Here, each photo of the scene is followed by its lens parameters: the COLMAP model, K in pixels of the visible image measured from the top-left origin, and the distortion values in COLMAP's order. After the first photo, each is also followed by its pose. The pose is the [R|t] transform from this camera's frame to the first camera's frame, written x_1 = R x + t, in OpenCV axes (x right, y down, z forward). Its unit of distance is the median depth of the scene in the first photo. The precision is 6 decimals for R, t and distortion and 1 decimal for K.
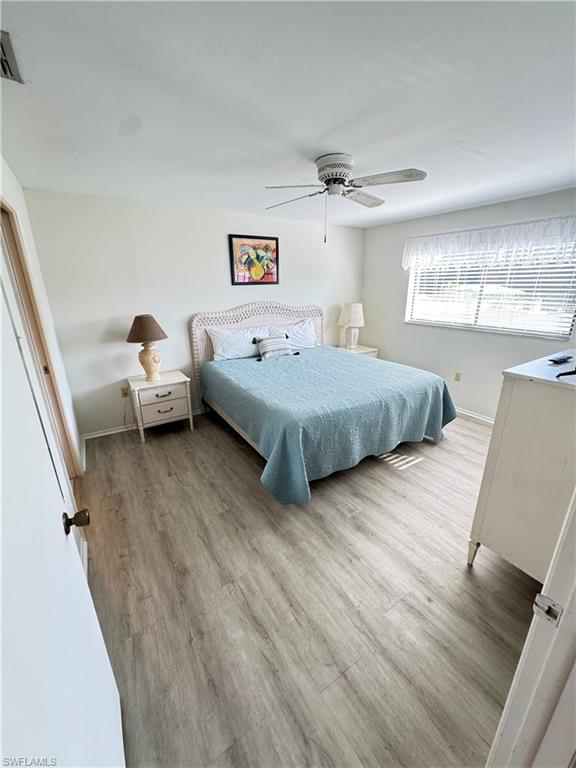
lens RADIAL K [[306.9, 0, 289.1], [0, 306.9, 384.4], [0, 0, 1]] dist [-0.001904, 0.000711]
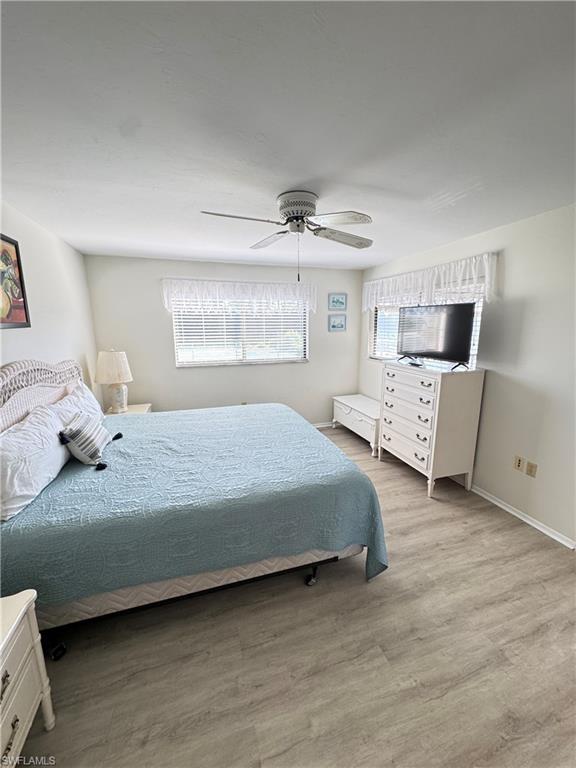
lens RADIAL K [[306.9, 0, 290.9], [0, 306.9, 384.2], [0, 0, 1]] dist [-0.001904, 0.000711]
pose [[0.253301, -0.178803, 0.950720, -0.605542], [0.304703, 0.947494, 0.097014, -0.205925], [-0.918147, 0.265113, 0.294483, 0.637693]]
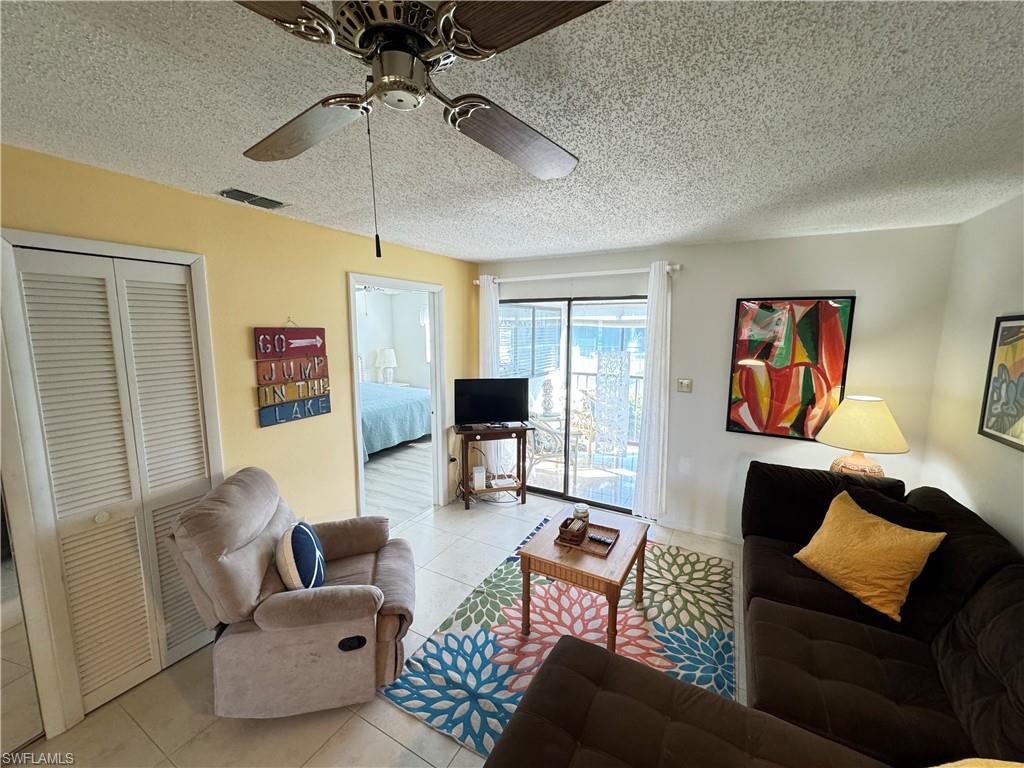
lens RADIAL K [[409.2, 0, 504.2], [0, 409.2, 380.9], [0, 0, 1]] dist [-0.001904, 0.000711]
pose [[0.891338, -0.044983, 0.451103, -0.197690], [0.128142, 0.979486, -0.155523, 0.297406], [-0.434853, 0.196428, 0.878817, -1.051202]]
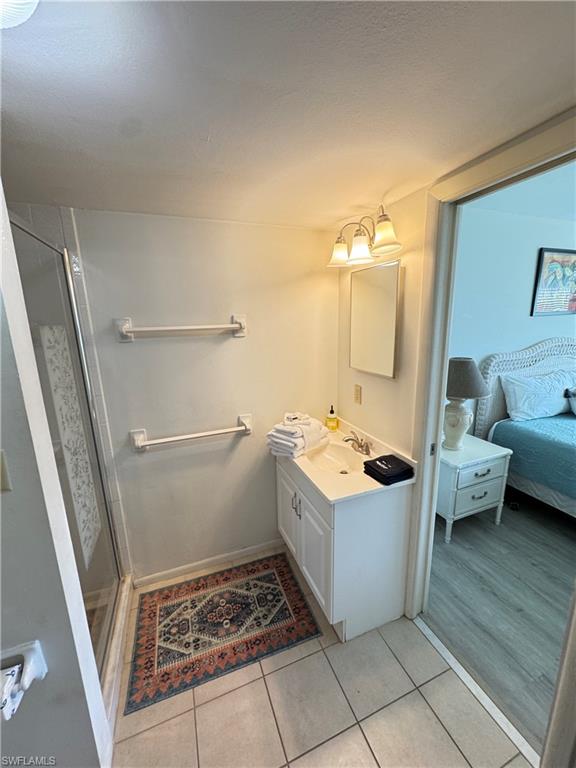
lens RADIAL K [[306.9, 0, 289.7], [0, 306.9, 385.9], [0, 0, 1]] dist [-0.001904, 0.000711]
pose [[0.980967, 0.030122, -0.191824, -0.766355], [-0.048136, 0.994782, -0.089953, -0.084815], [0.188113, 0.097475, 0.977298, 0.257456]]
